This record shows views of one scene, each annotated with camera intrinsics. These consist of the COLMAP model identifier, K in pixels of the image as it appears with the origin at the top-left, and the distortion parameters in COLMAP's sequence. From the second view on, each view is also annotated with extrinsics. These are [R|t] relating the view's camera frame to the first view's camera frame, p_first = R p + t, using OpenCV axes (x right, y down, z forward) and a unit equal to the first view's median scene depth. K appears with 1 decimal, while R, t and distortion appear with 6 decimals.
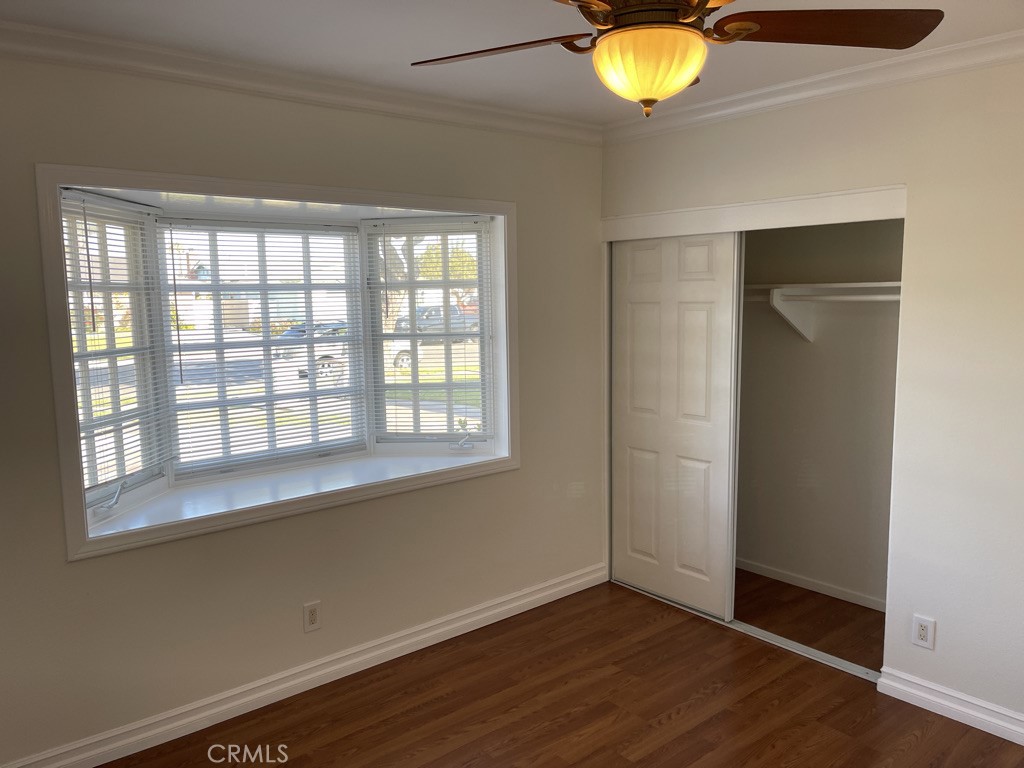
lens RADIAL K [[778.0, 0, 517.3], [0, 778.0, 379.3], [0, 0, 1]] dist [0.076858, -0.100528]
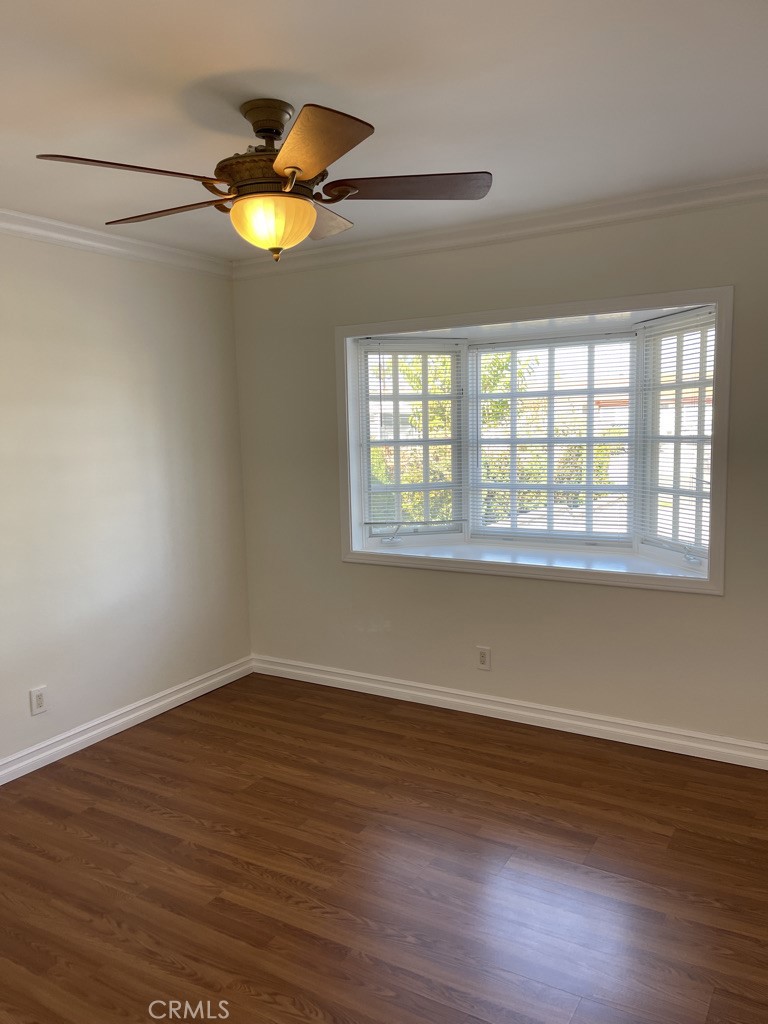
lens RADIAL K [[778.0, 0, 385.0], [0, 778.0, 509.7], [0, 0, 1]] dist [0.076858, -0.100528]
pose [[0.335029, 0.120590, -0.934459, 0.744594], [-0.084947, 0.991603, 0.097508, -0.037547], [0.938371, 0.046712, 0.342459, 0.375203]]
